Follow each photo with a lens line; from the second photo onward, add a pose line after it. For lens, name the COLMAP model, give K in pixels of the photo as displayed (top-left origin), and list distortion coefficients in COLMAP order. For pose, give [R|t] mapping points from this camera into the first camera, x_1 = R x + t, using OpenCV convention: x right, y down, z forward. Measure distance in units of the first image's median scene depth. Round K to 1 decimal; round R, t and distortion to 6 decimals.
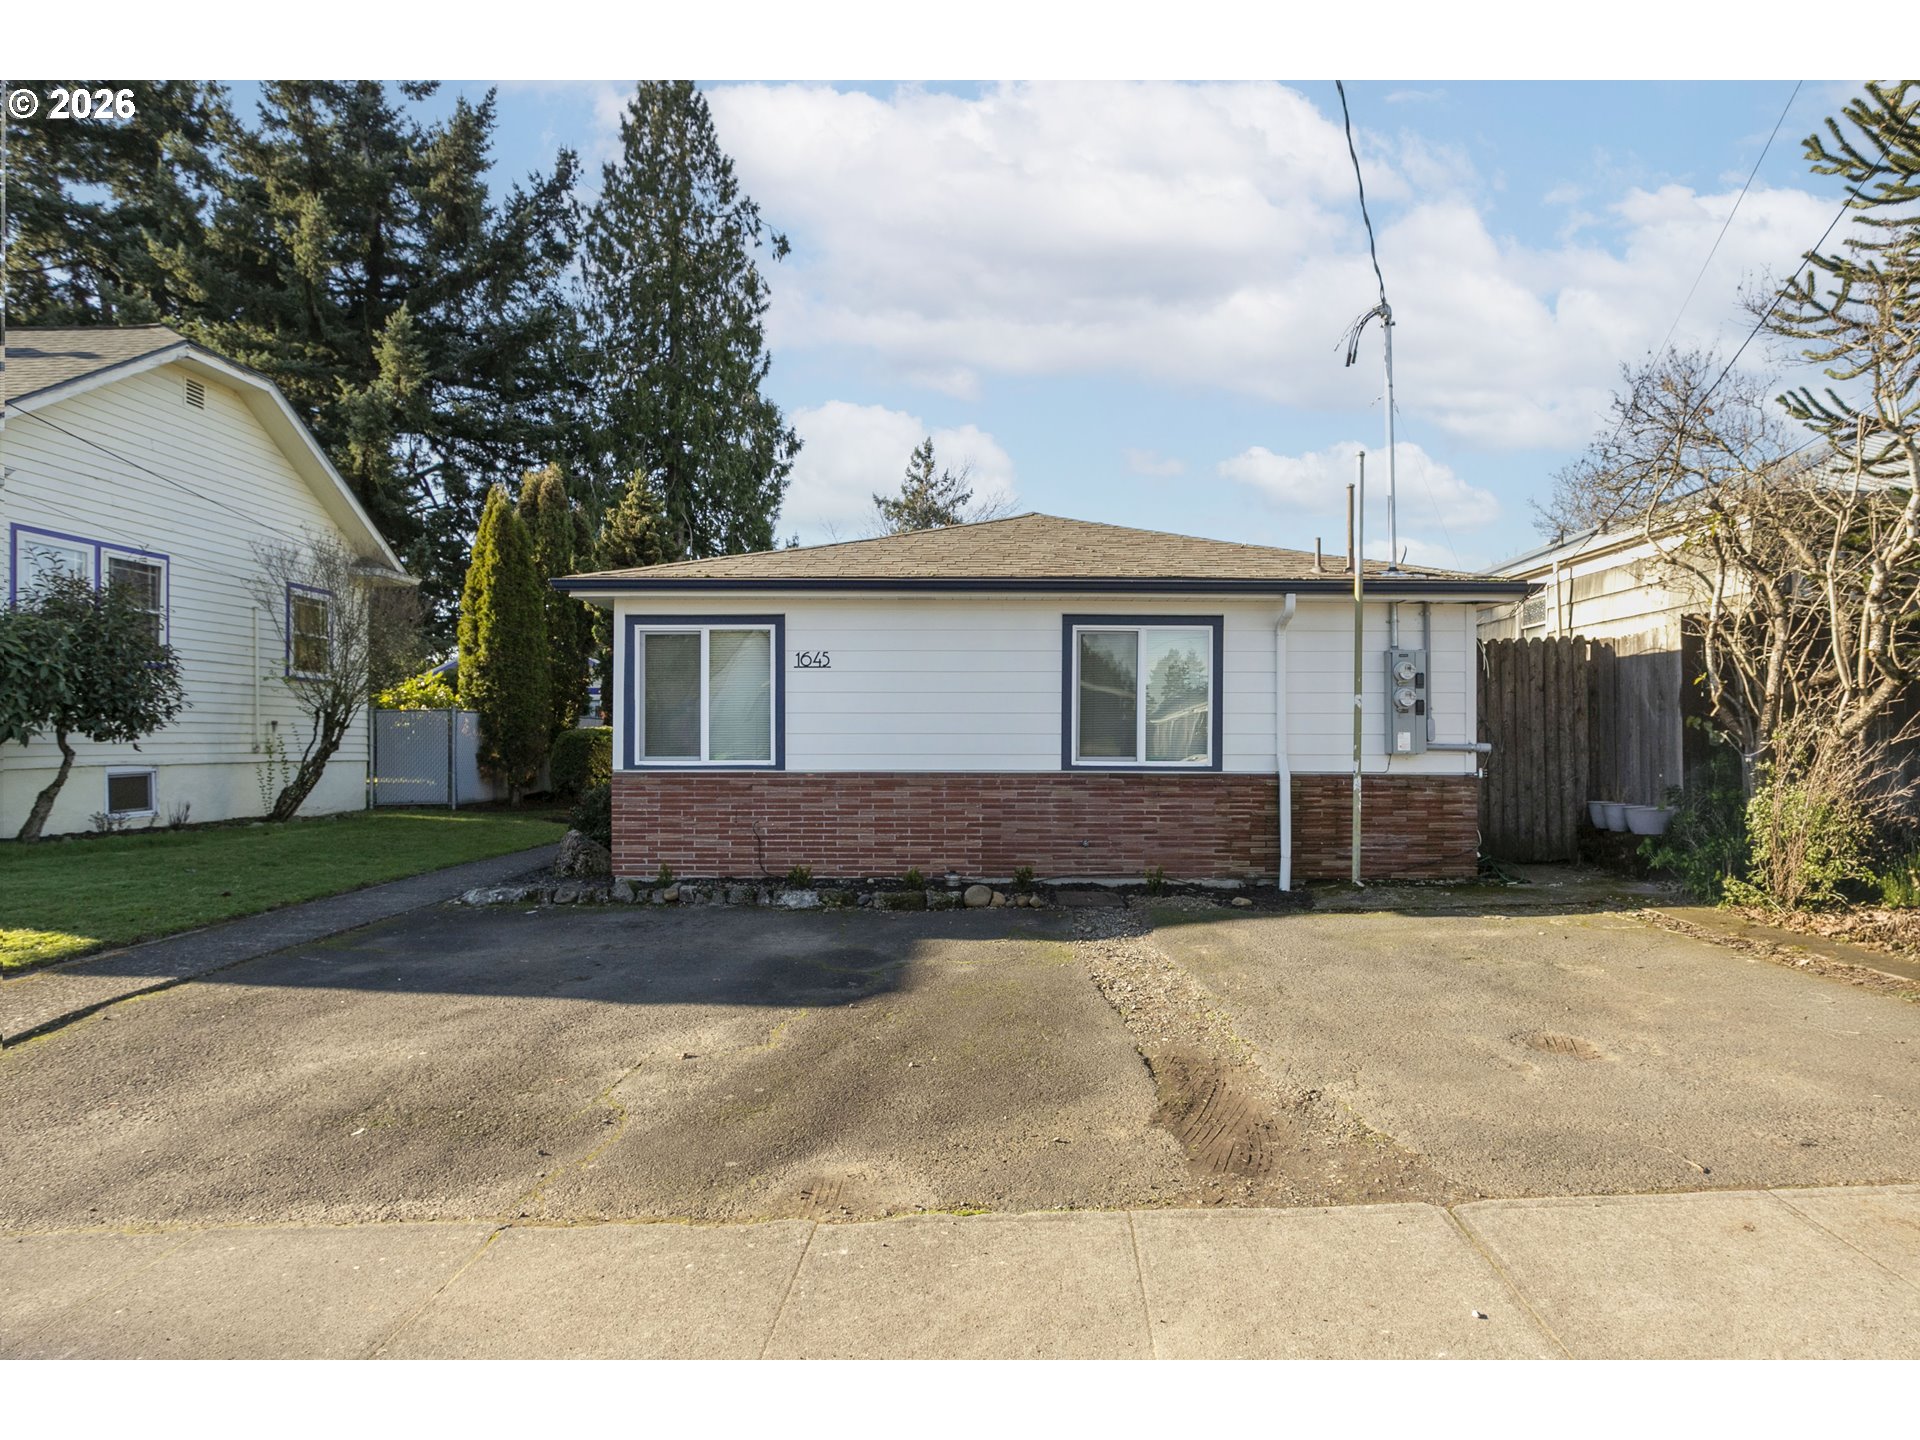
lens RADIAL K [[1211.9, 0, 964.3], [0, 1211.9, 761.4], [0, 0, 1]] dist [-0.008423, 0.017873]
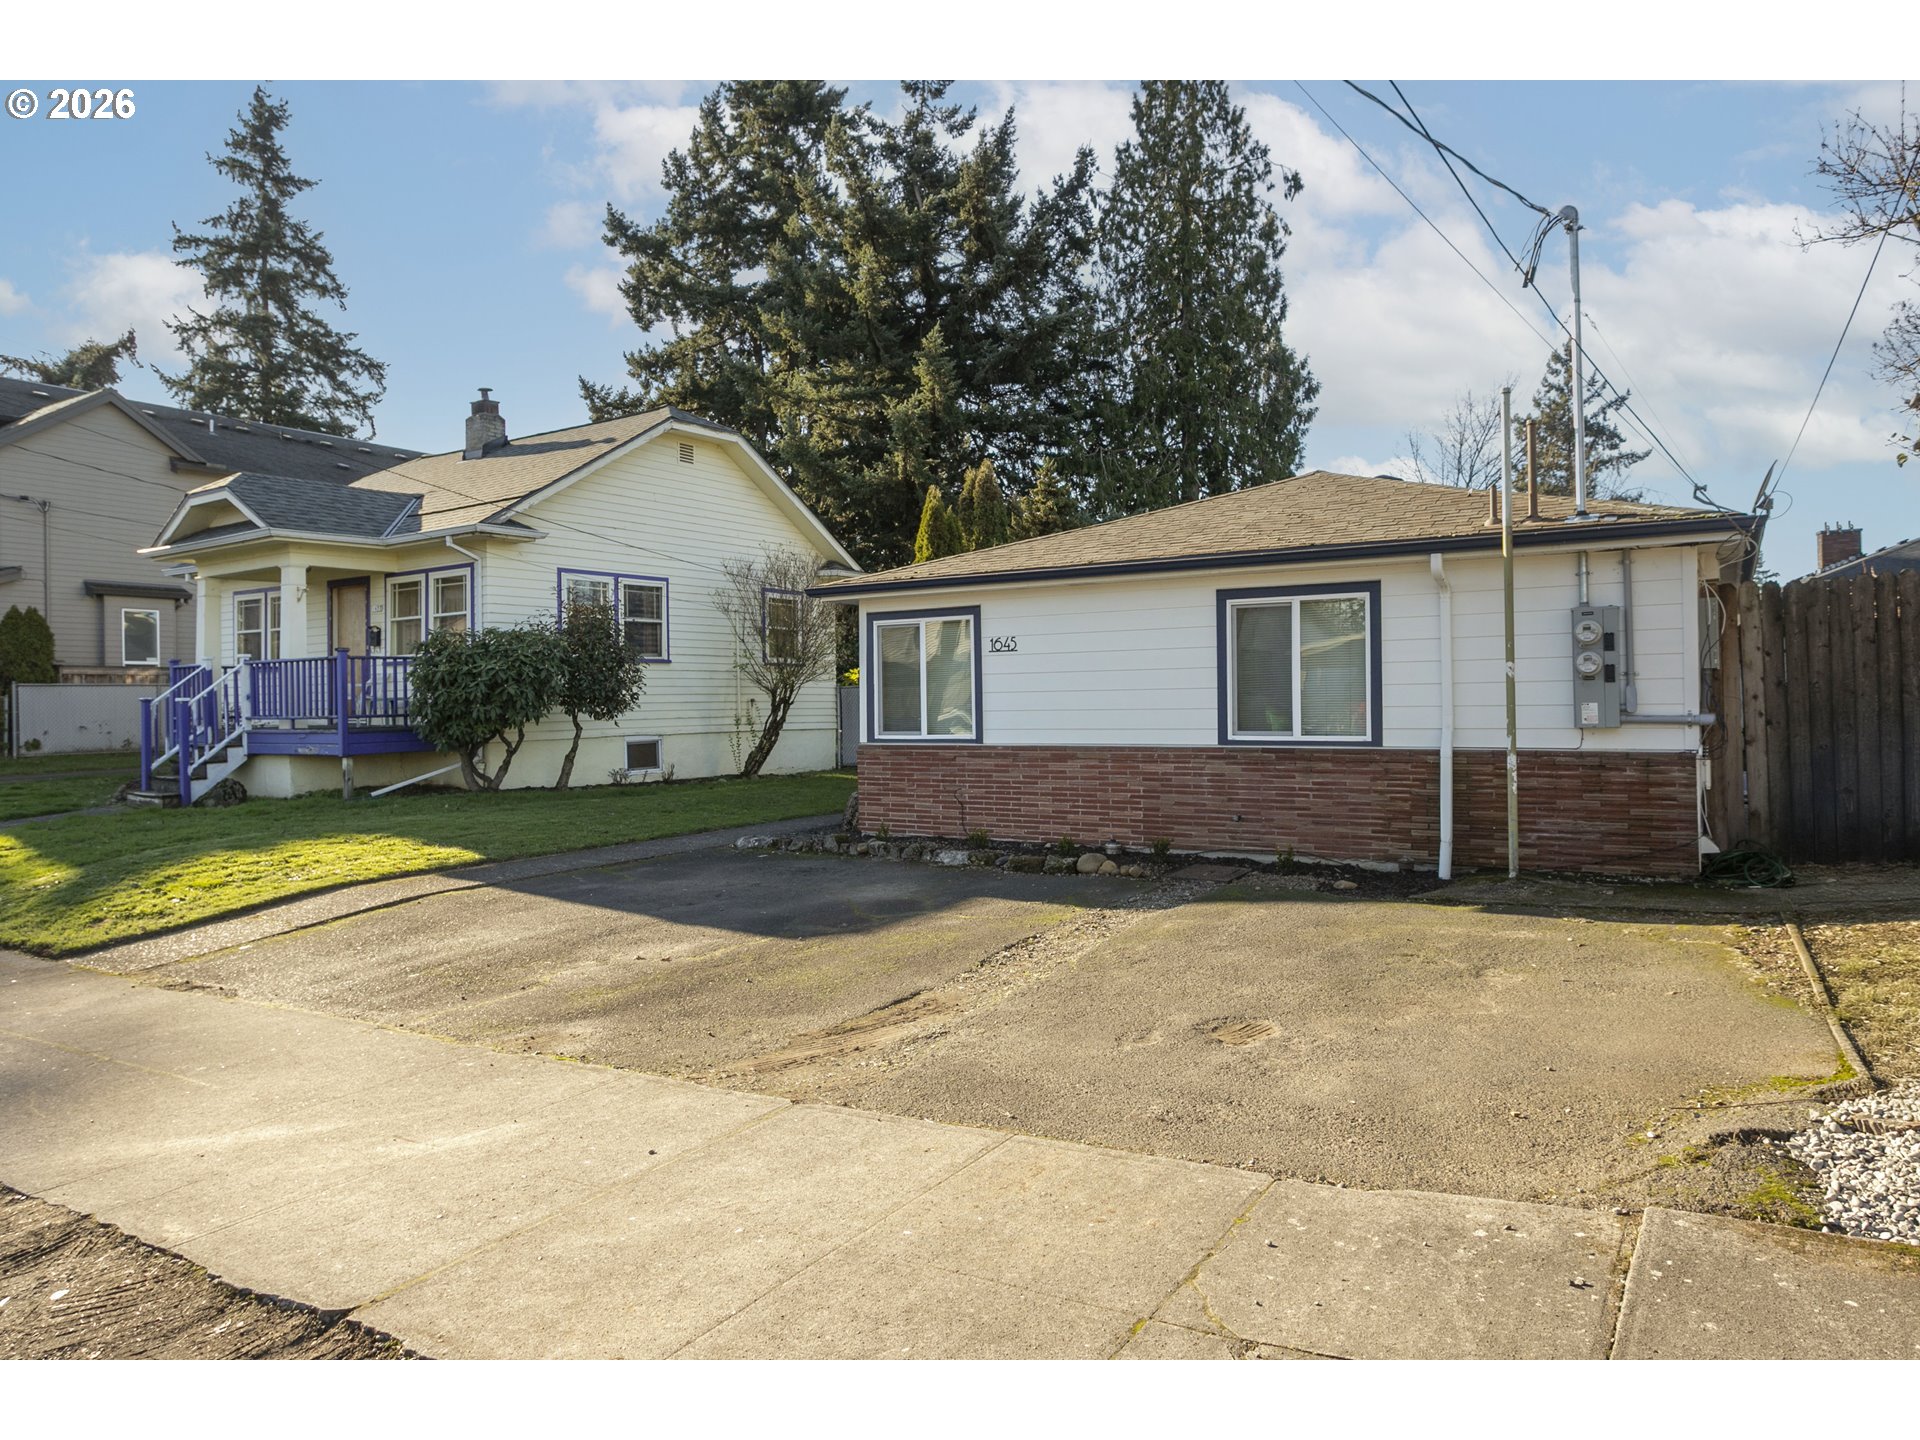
lens RADIAL K [[1320.8, 0, 960.0], [0, 1320.8, 720.0], [0, 0, 1]] dist [-0.006306, 0.000247]
pose [[0.826093, -0.005247, -0.563509, 0.517240], [0.008086, 0.999964, 0.002542, -0.017551], [0.563475, -0.006656, 0.826106, -0.025546]]
